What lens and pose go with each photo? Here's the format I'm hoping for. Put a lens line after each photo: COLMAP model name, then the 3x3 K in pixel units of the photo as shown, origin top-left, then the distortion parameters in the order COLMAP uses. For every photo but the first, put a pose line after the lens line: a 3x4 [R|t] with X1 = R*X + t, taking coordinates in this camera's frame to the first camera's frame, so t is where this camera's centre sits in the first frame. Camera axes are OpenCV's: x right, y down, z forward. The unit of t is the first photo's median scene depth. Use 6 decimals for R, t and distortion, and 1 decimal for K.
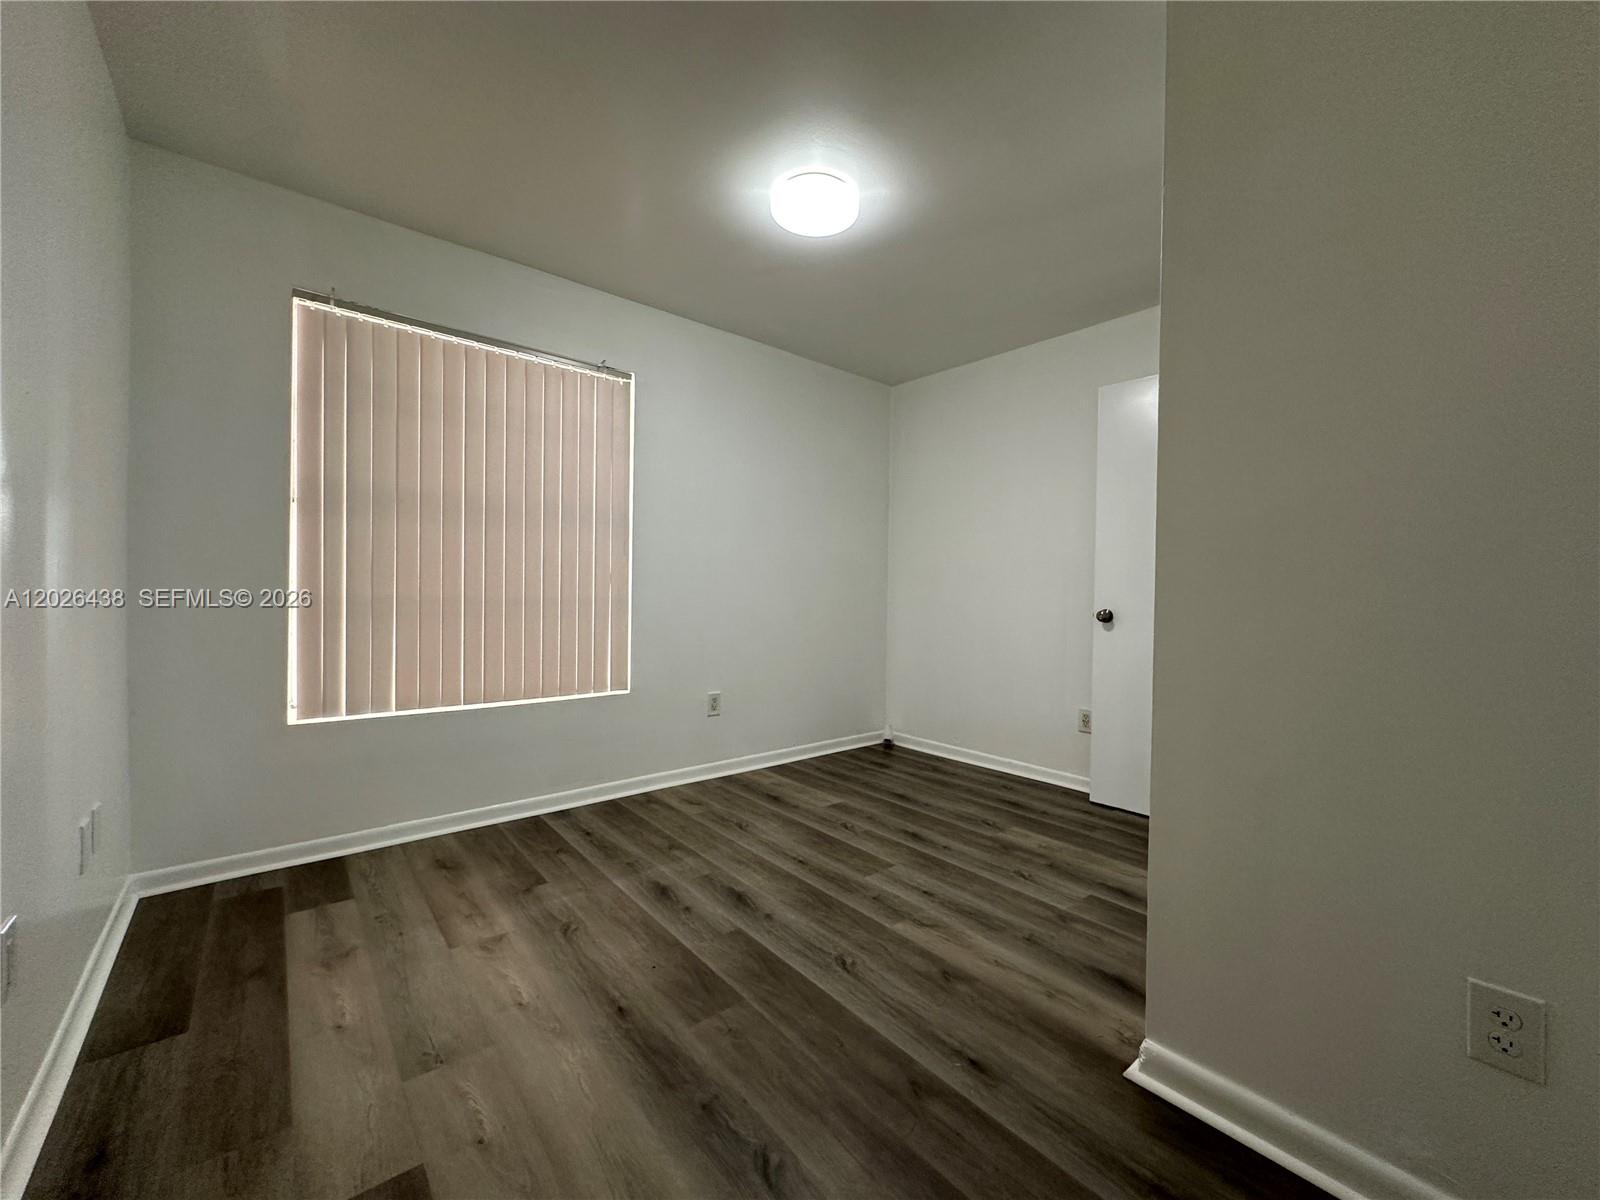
lens RADIAL K [[637.9, 0, 801.7], [0, 637.9, 598.4], [0, 0, 1]] dist [-0.004245, 0.000331]
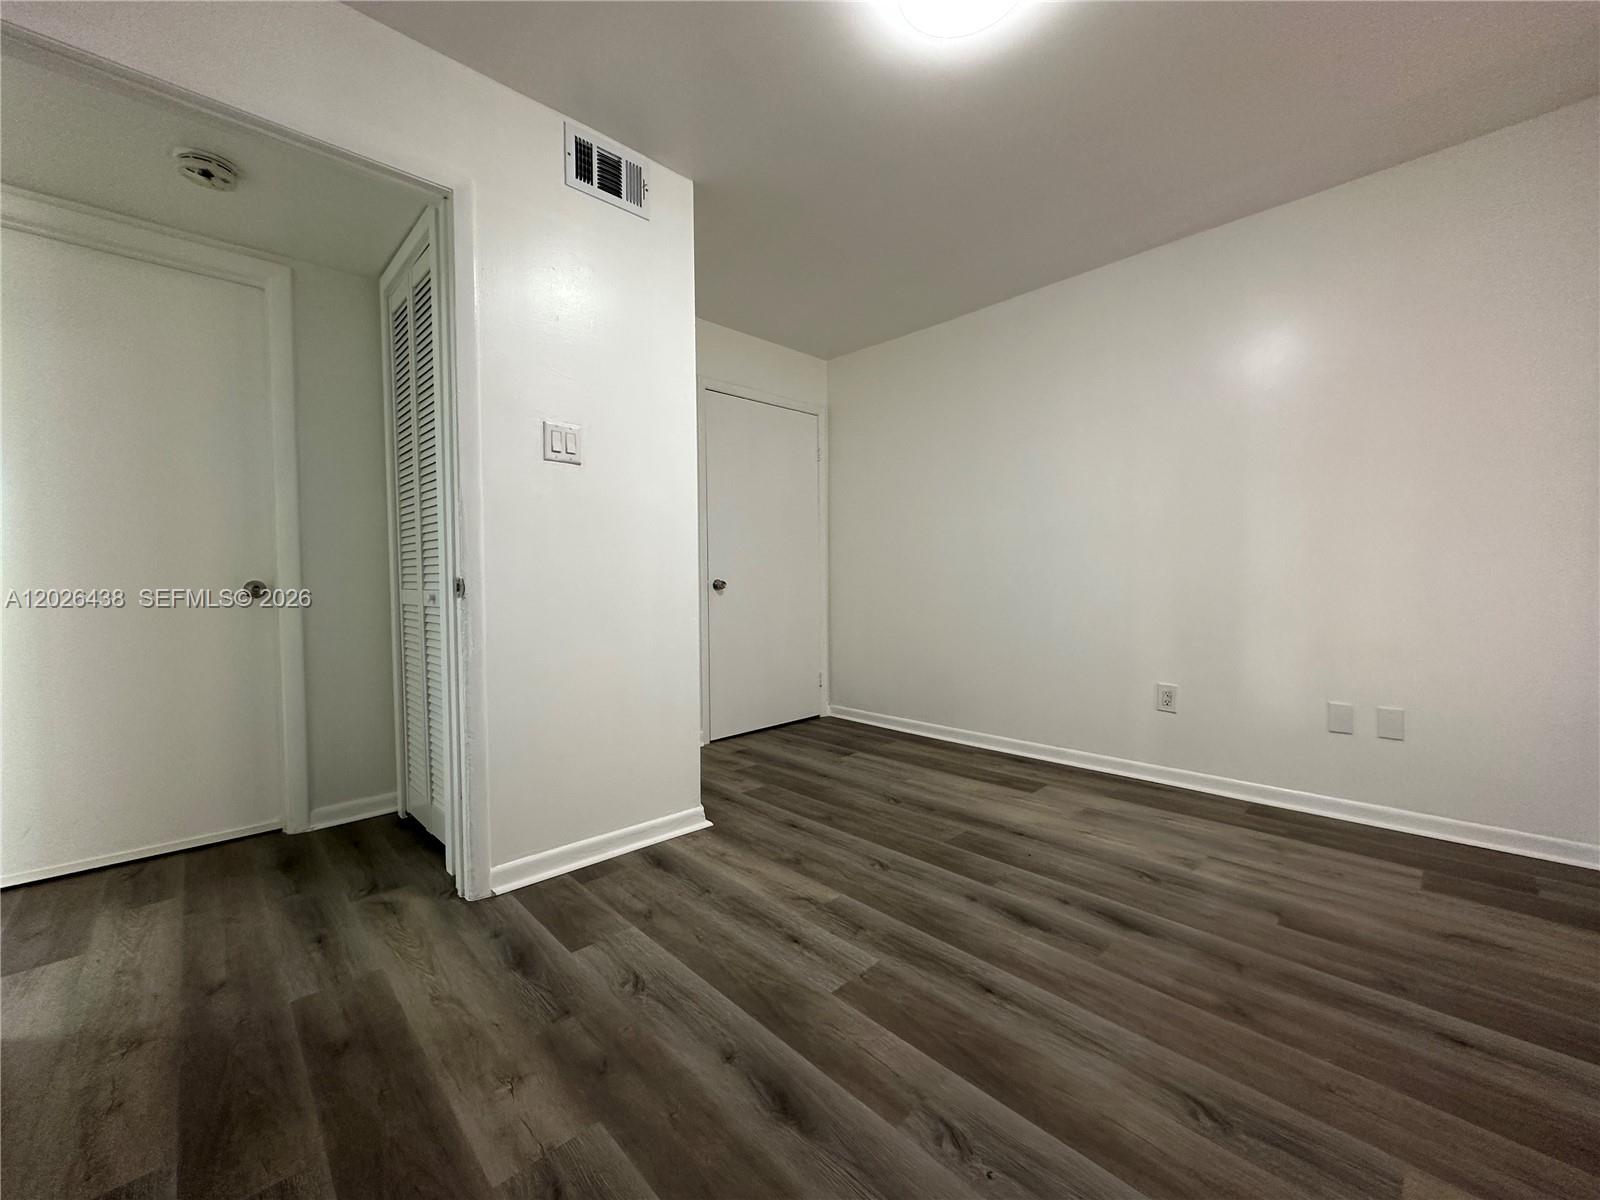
lens RADIAL K [[637.9, 0, 801.7], [0, 637.9, 598.4], [0, 0, 1]] dist [-0.004245, 0.000331]
pose [[-0.997281, -0.005705, -0.073465, 0.217848], [-0.009269, 0.998792, 0.048266, 0.014206], [0.073101, 0.048816, -0.996129, 1.544414]]
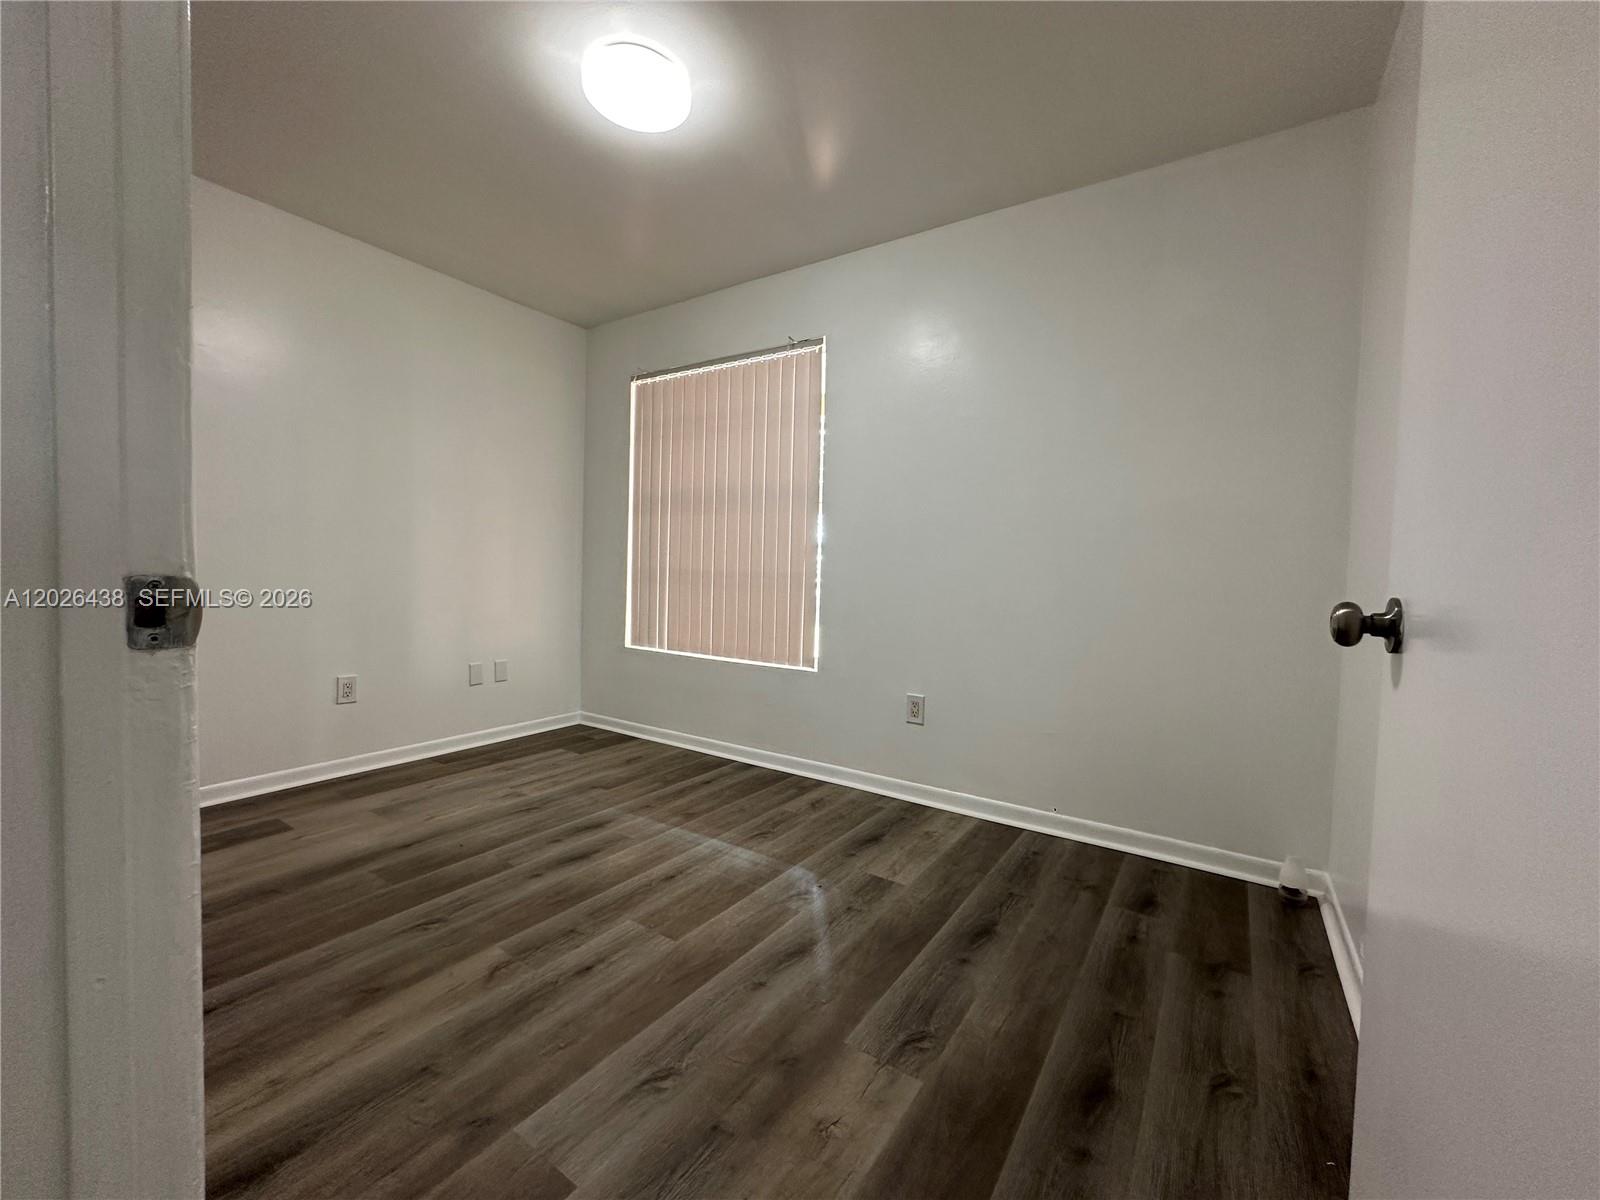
lens RADIAL K [[637.9, 0, 801.7], [0, 637.9, 598.4], [0, 0, 1]] dist [-0.004245, 0.000331]
pose [[0.281608, 0.028911, -0.959094, 0.821886], [-0.037175, 0.999124, 0.019203, 0.025702], [0.958809, 0.030247, 0.282436, 0.902546]]
